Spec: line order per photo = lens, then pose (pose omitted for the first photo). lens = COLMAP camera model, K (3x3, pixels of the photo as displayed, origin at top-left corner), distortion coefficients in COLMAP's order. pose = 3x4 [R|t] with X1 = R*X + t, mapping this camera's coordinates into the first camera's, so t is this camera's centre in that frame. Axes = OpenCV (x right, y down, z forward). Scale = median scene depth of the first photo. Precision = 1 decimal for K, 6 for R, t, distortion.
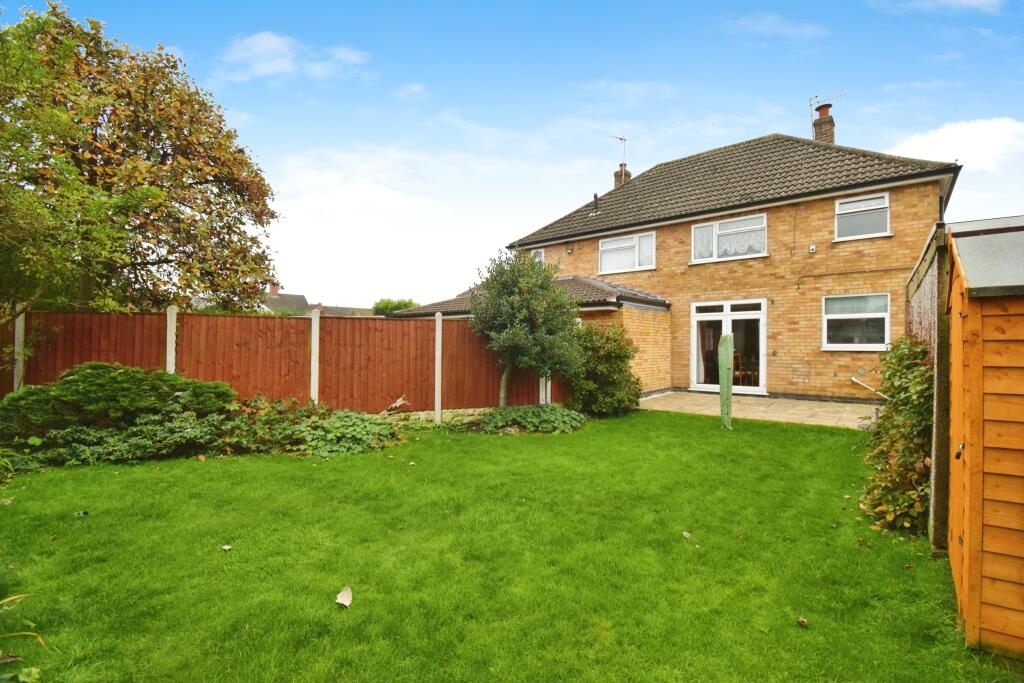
lens RADIAL K [[455.9, 0, 512.7], [0, 455.9, 341.5], [0, 0, 1]] dist [-0.013917, -0.002482]
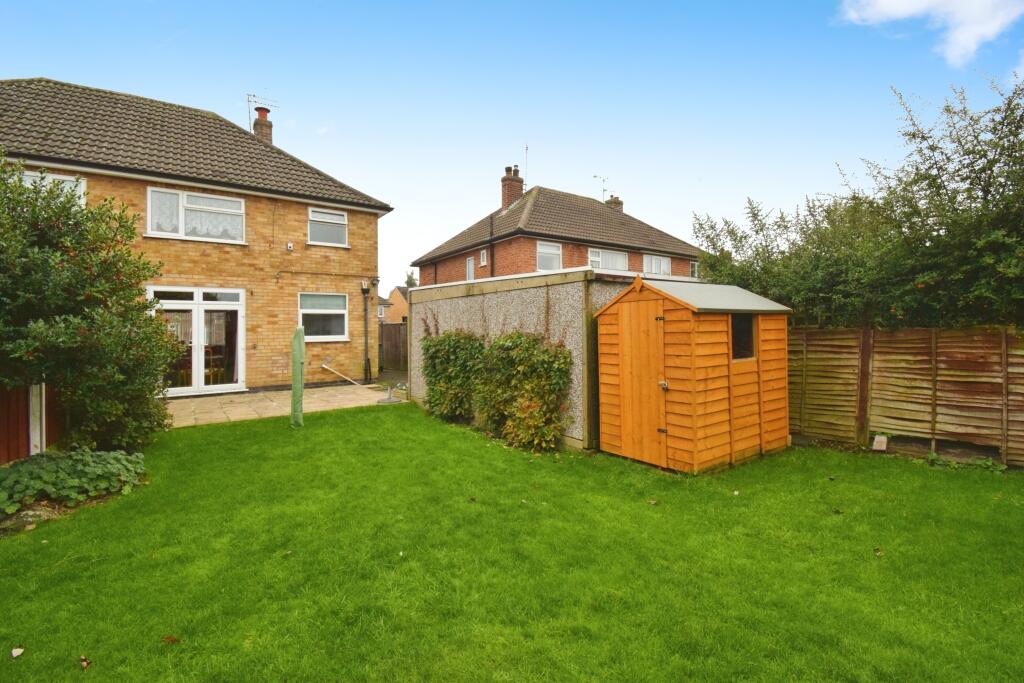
lens RADIAL K [[455.9, 0, 515.6], [0, 455.9, 326.7], [0, 0, 1]] dist [-0.013917, -0.002482]
pose [[0.225231, 0.004693, 0.974294, -0.246761], [0.006884, 0.999956, -0.006408, -0.006371], [-0.974281, 0.008150, 0.225189, 0.241579]]
